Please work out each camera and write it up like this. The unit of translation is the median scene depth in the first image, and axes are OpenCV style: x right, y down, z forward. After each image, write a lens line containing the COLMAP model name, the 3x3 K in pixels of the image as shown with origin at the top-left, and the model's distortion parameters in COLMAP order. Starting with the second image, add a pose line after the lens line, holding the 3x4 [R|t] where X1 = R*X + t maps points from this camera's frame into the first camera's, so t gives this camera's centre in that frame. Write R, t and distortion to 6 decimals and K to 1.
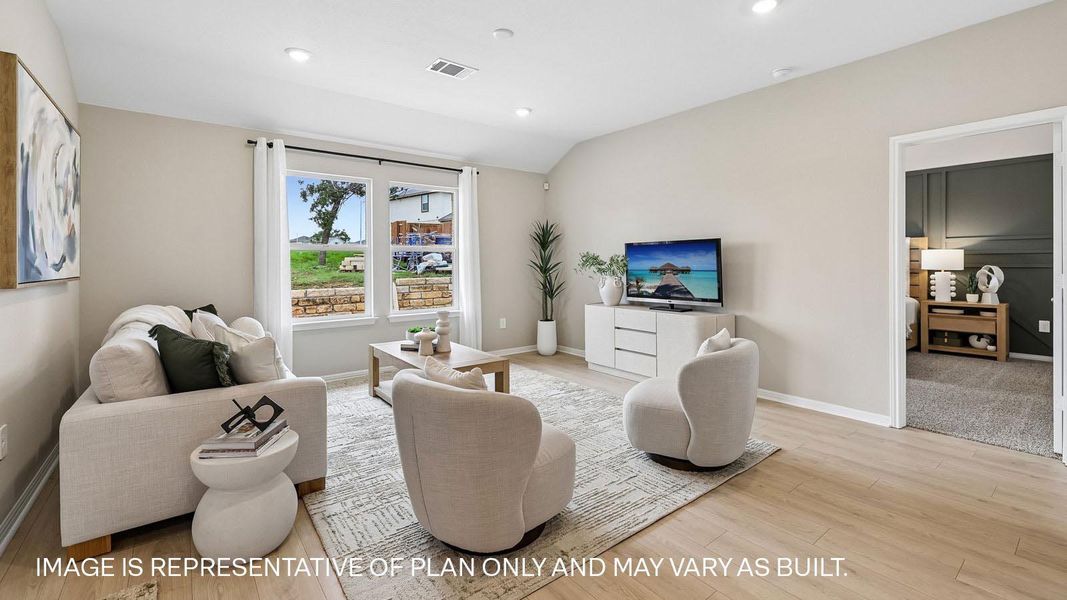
lens RADIAL K [[450.8, 0, 534.7], [0, 450.8, 270.9], [0, 0, 1]] dist [-0.001023, 0.000247]
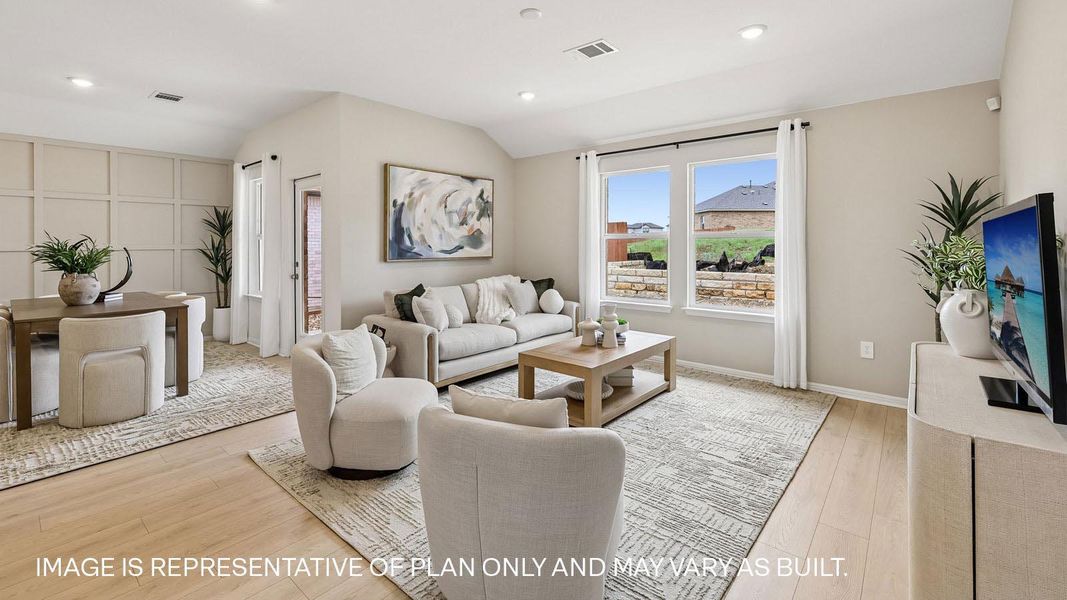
lens RADIAL K [[449.3, 0, 535.8], [0, 449.3, 251.8], [0, 0, 1]] dist [-0.000489, -0.000083]
pose [[0.206768, 0.021875, -0.978145, 0.551447], [-0.018006, 0.999666, 0.018550, -0.028913], [0.978224, 0.013777, 0.207093, 0.525372]]
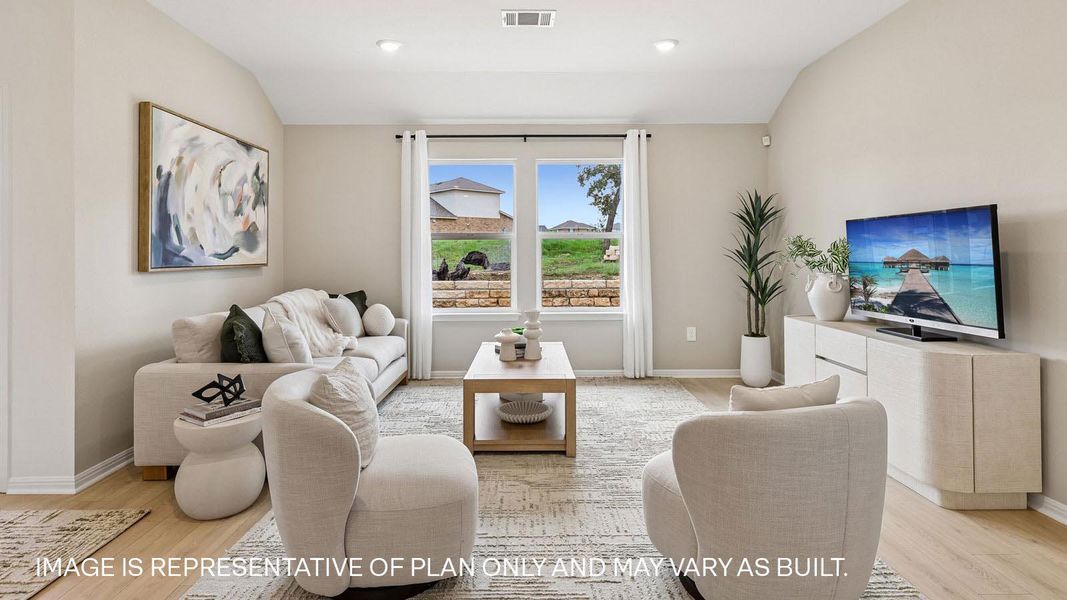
lens RADIAL K [[541.1, 0, 522.1], [0, 541.1, 257.5], [0, 0, 1]] dist [-0.001460, -0.000130]
pose [[0.790136, 0.005808, -0.612905, 0.315915], [-0.010187, 0.999941, -0.003657, -0.003631], [0.612847, 0.009133, 0.790148, 0.161331]]
